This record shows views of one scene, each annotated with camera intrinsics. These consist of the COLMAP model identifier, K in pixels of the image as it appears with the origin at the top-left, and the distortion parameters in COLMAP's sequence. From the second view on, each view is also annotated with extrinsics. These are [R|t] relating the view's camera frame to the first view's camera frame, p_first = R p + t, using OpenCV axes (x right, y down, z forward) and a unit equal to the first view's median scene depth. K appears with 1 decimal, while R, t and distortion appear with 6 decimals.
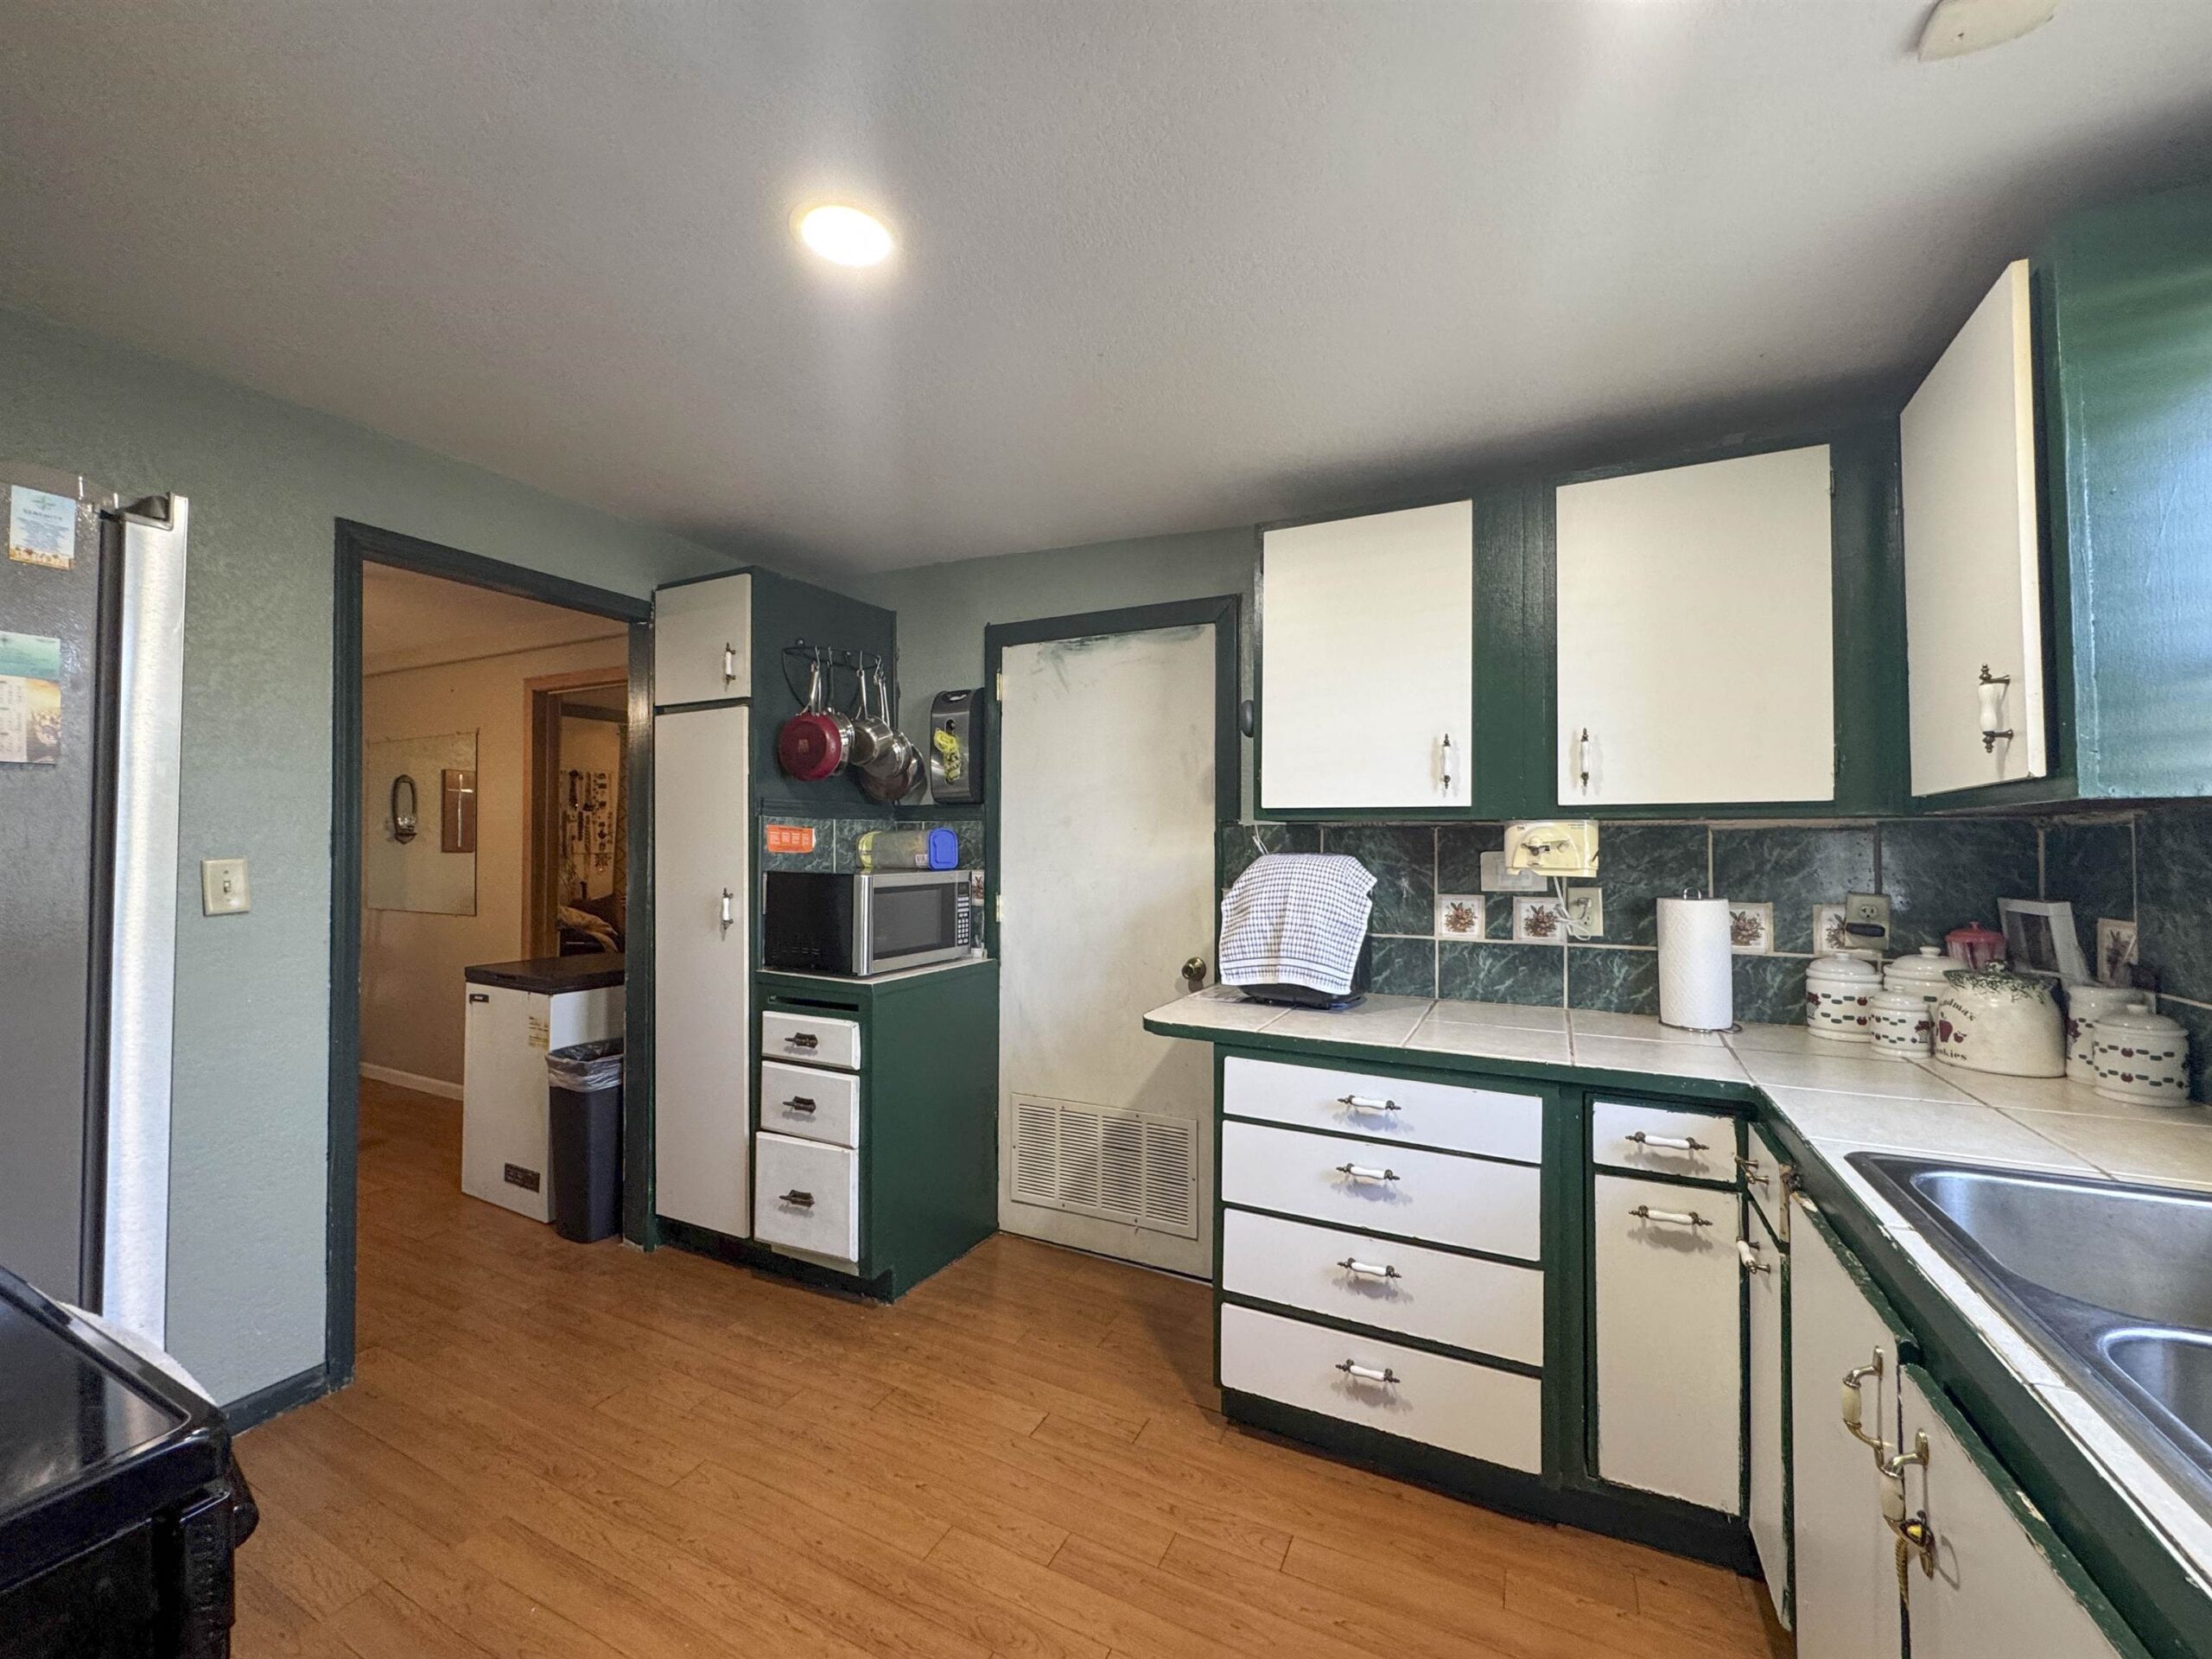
lens RADIAL K [[881.4, 0, 1105.3], [0, 881.4, 833.0], [0, 0, 1]] dist [-0.003498, 0.000348]
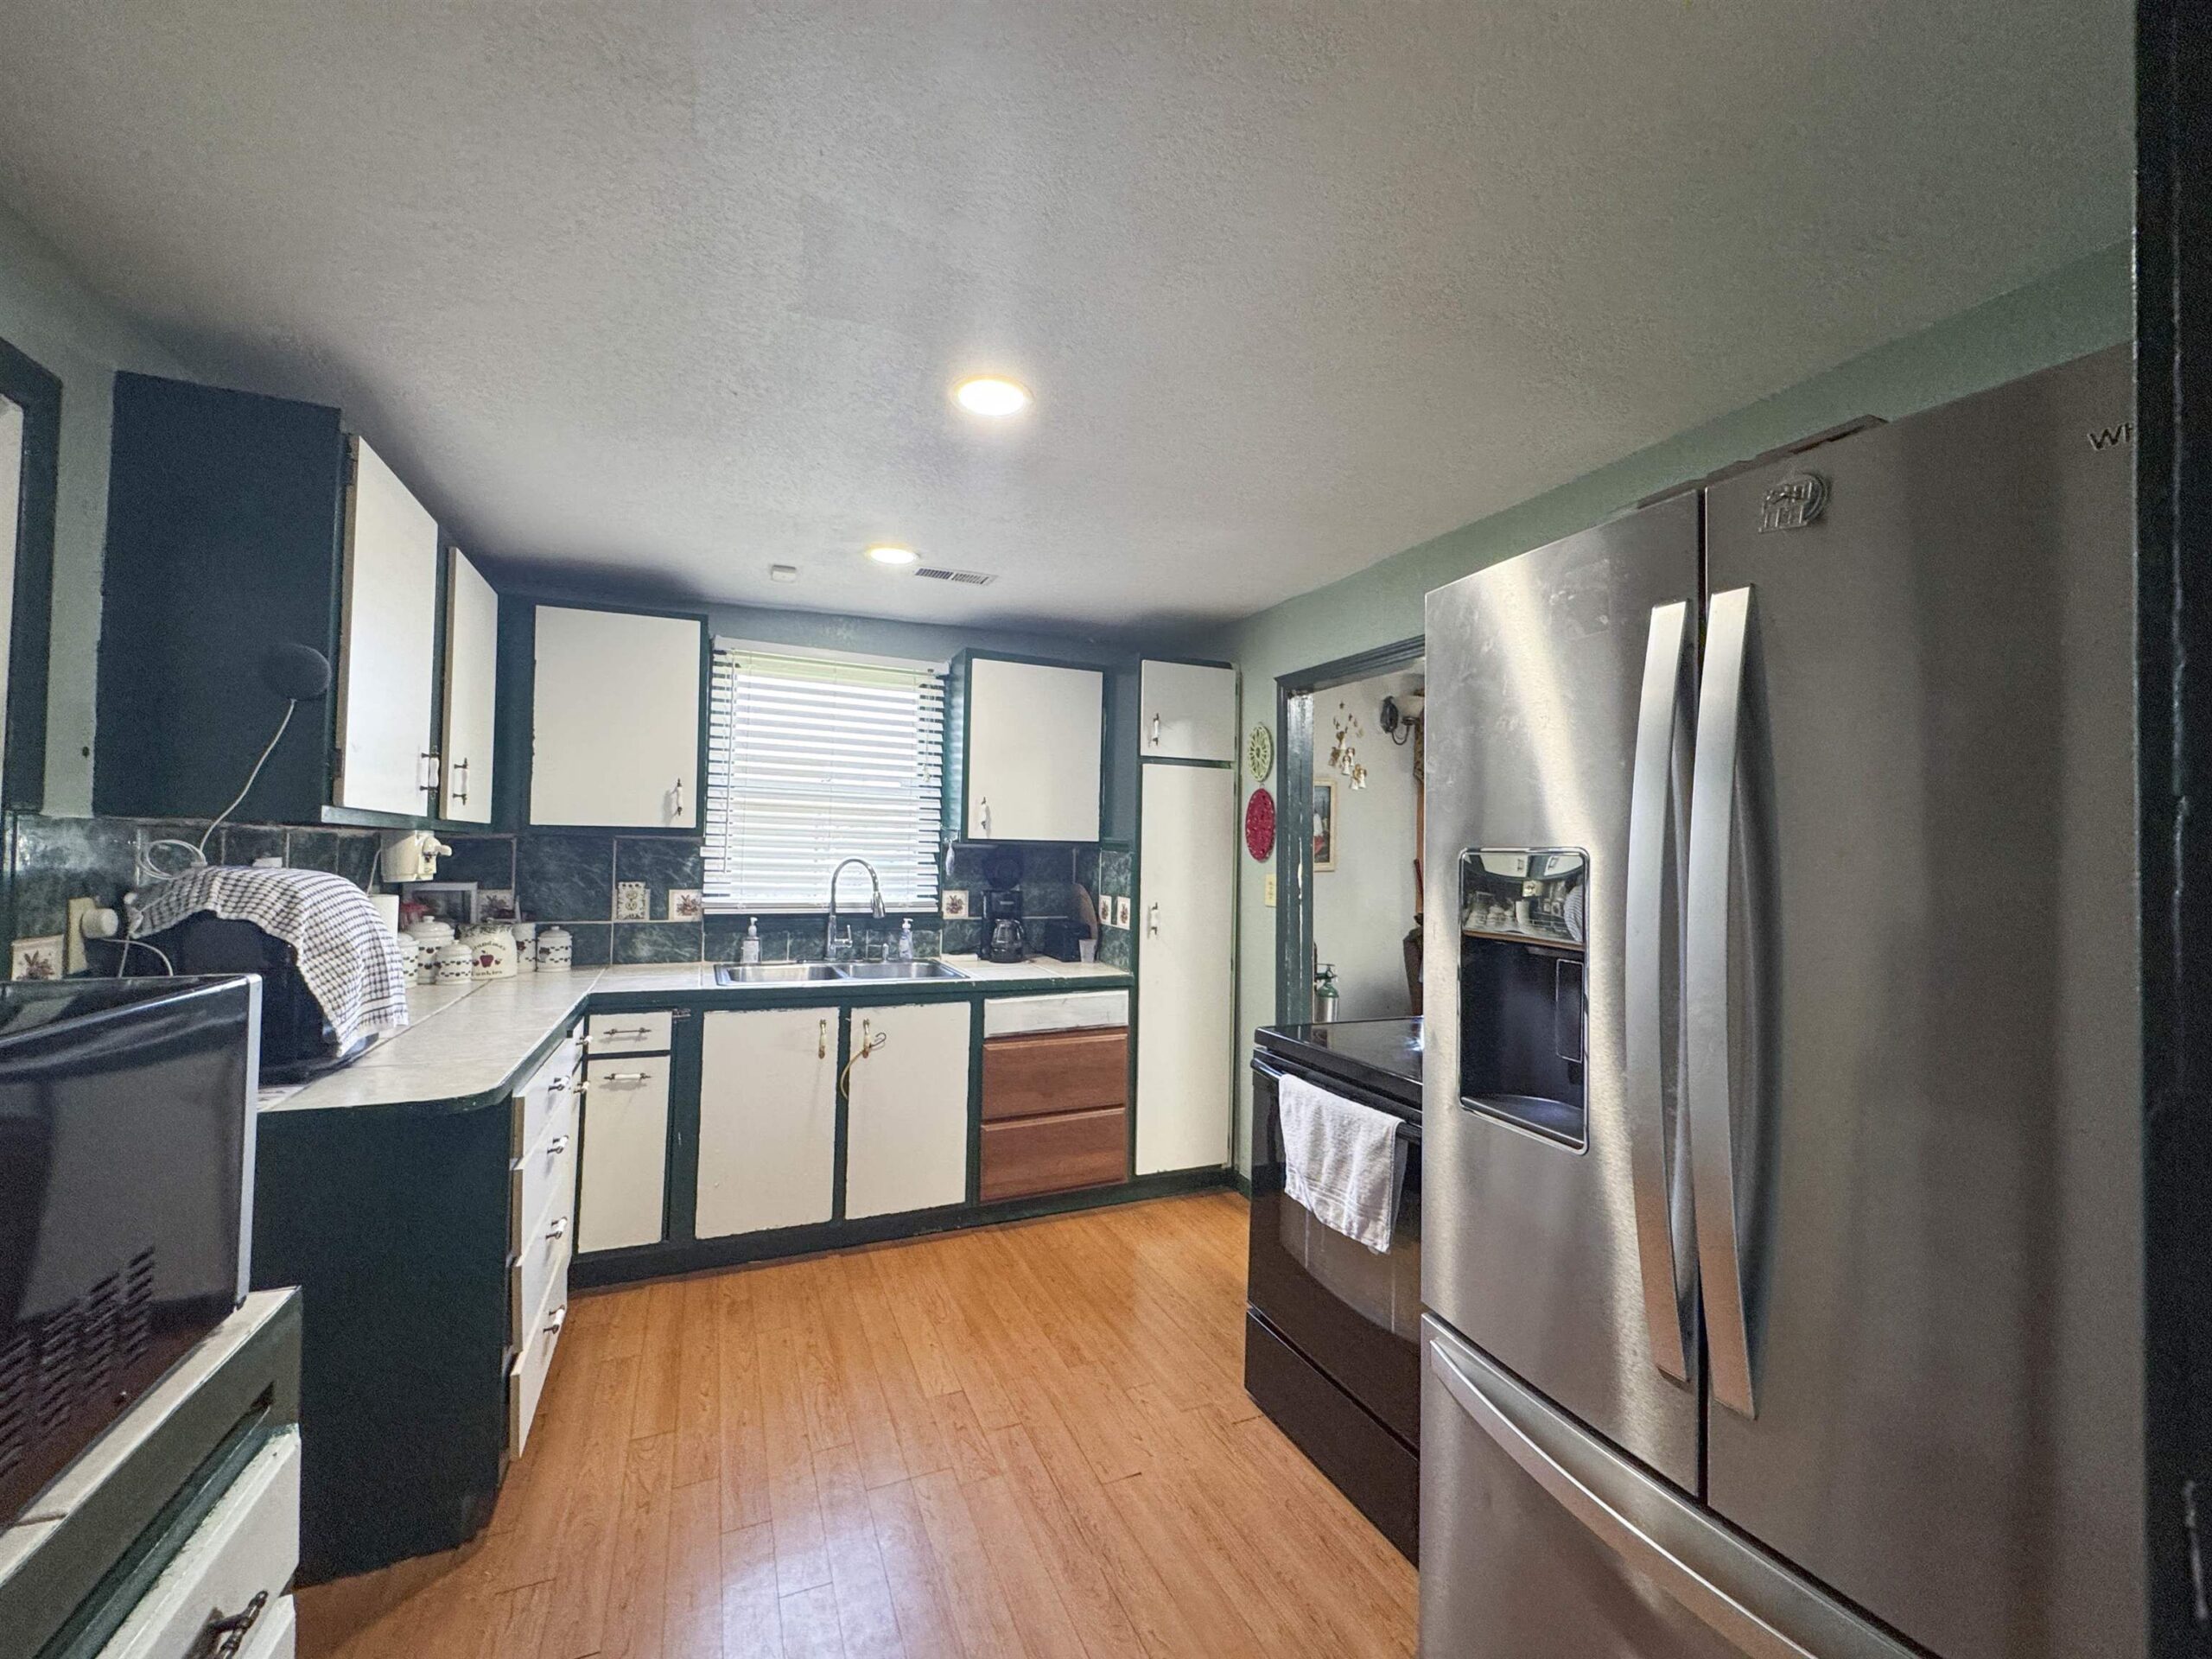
lens RADIAL K [[881.4, 0, 1105.3], [0, 881.4, 833.0], [0, 0, 1]] dist [-0.003498, 0.000348]
pose [[-0.765379, -0.000939, 0.643580, -0.676982], [-0.027170, 0.999155, -0.030854, -0.000357], [-0.643007, -0.041101, -0.764757, 0.996252]]
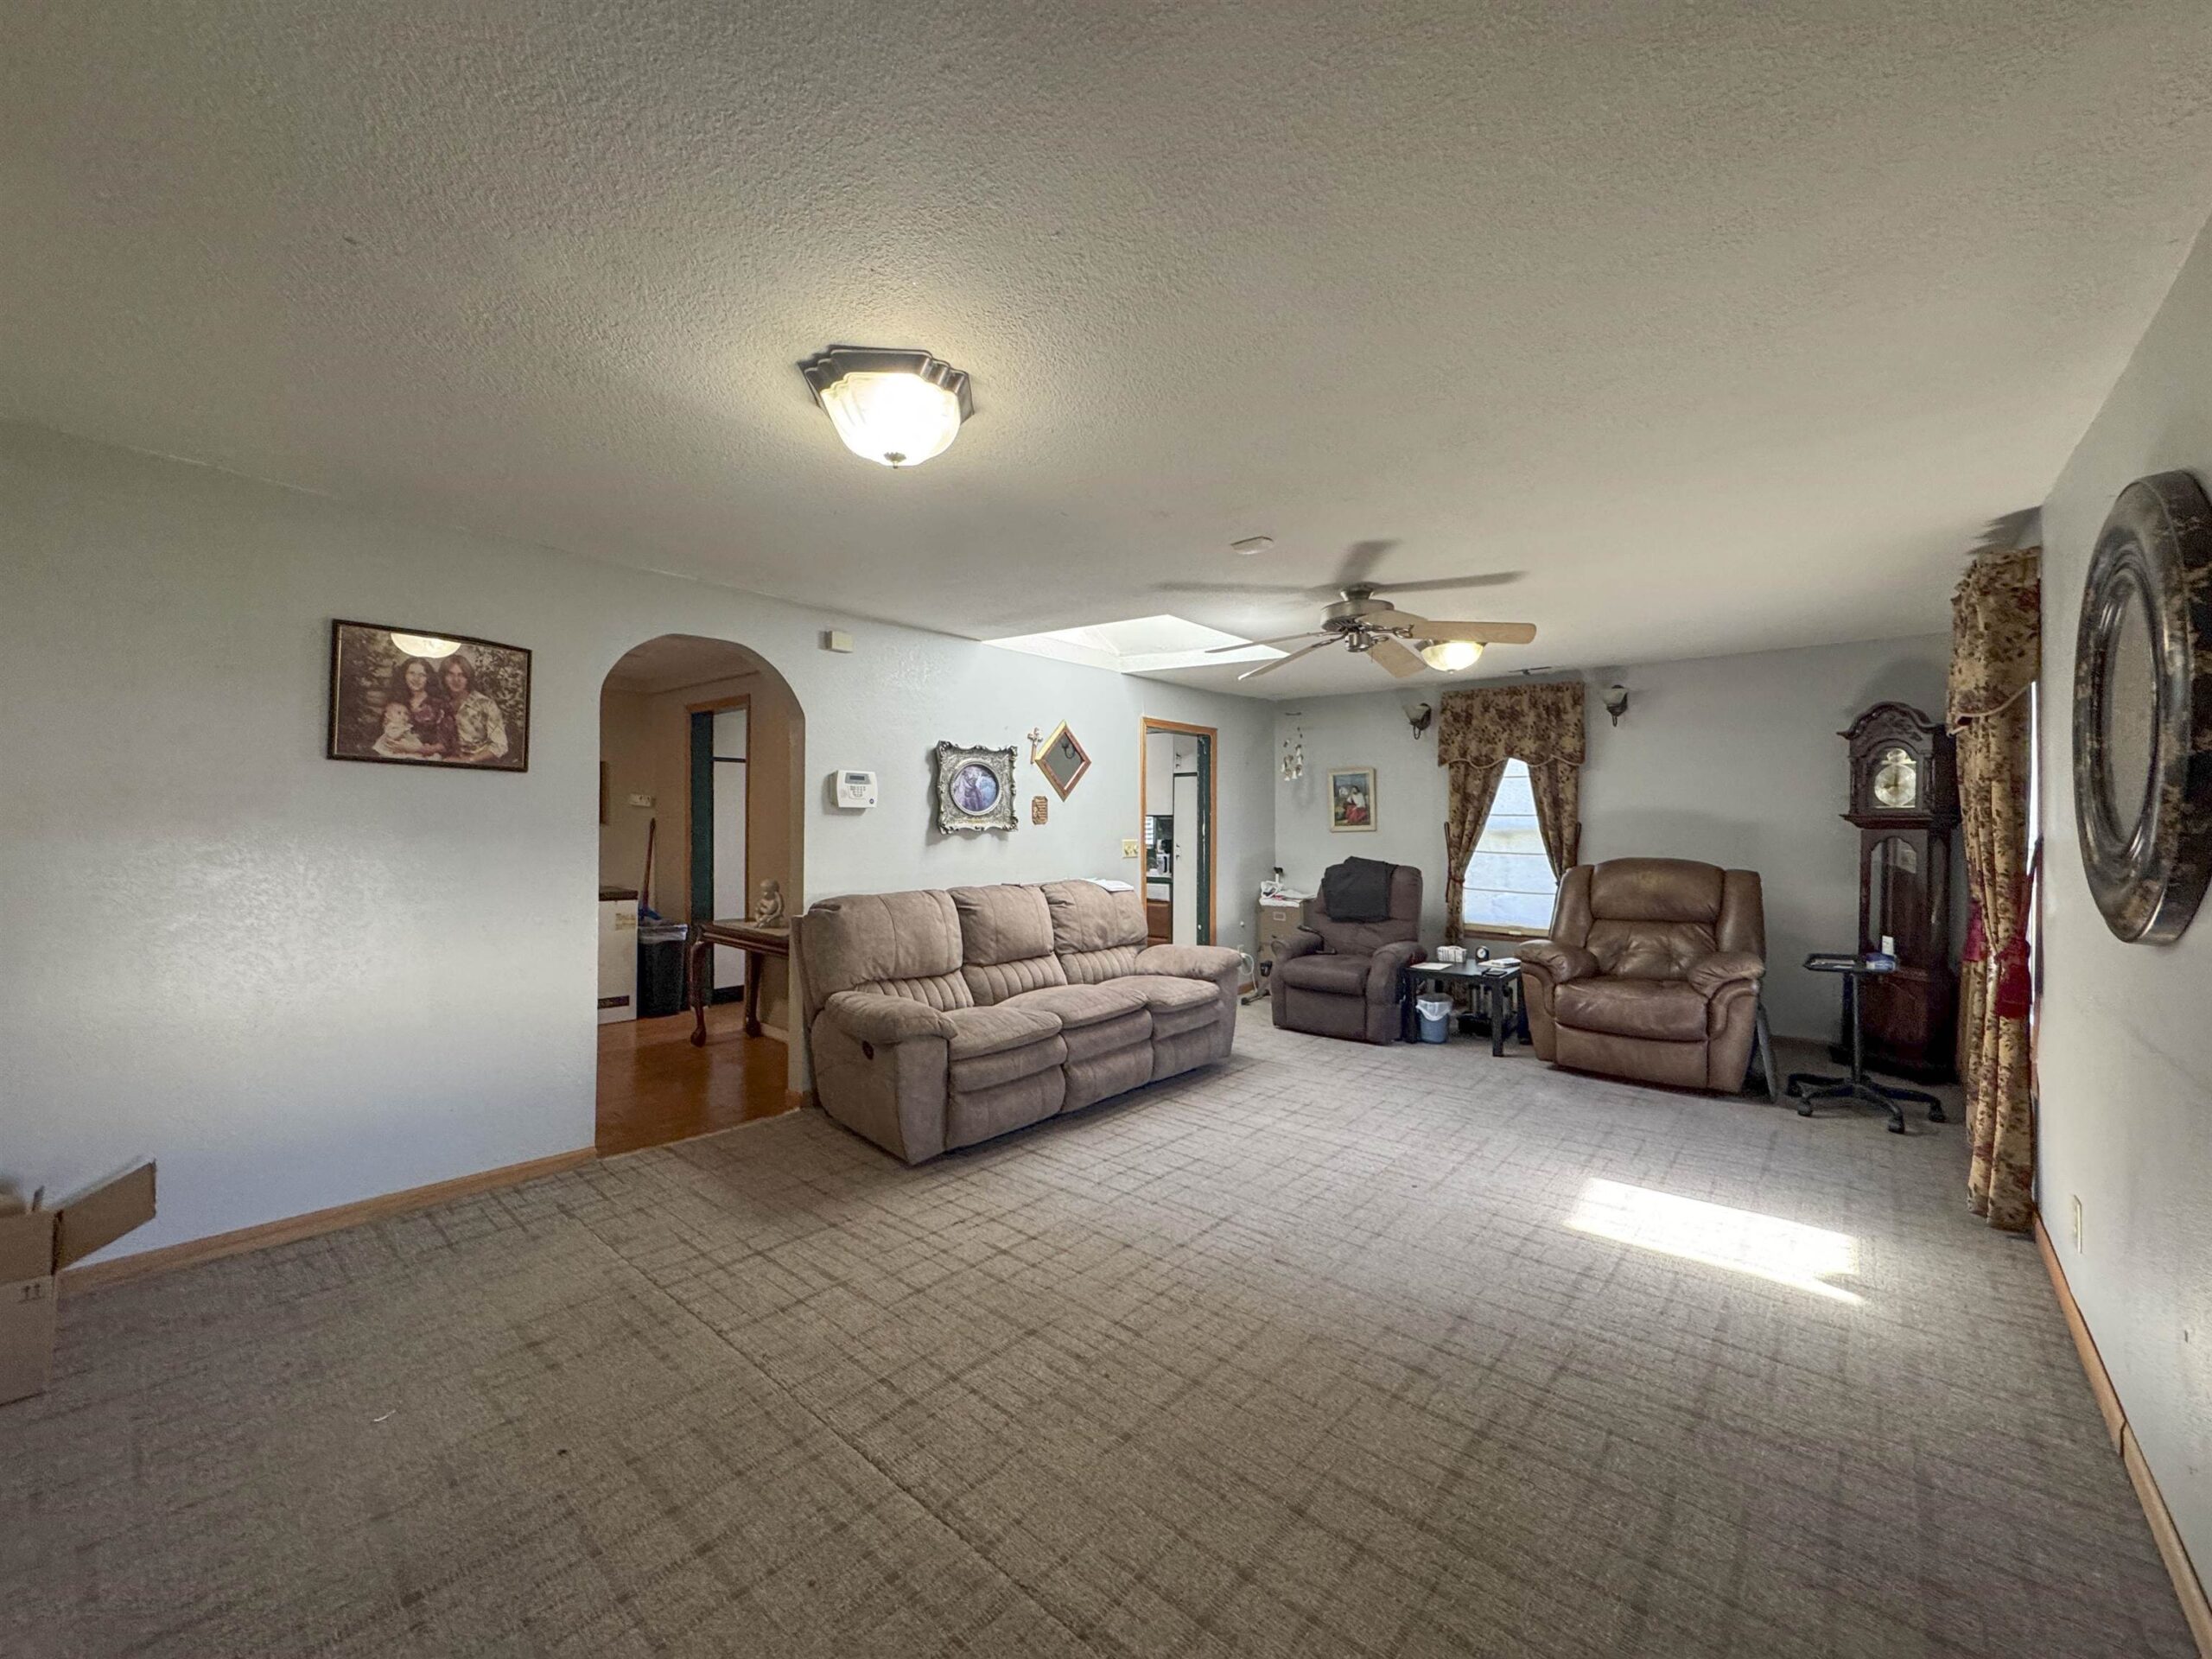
lens RADIAL K [[881.4, 0, 1105.3], [0, 881.4, 833.0], [0, 0, 1]] dist [-0.003498, 0.000348]
pose [[0.243071, -0.010683, 0.969950, -2.592305], [-0.019772, 0.999677, 0.015965, -0.012511], [-0.969807, -0.023058, 0.242781, -0.508341]]
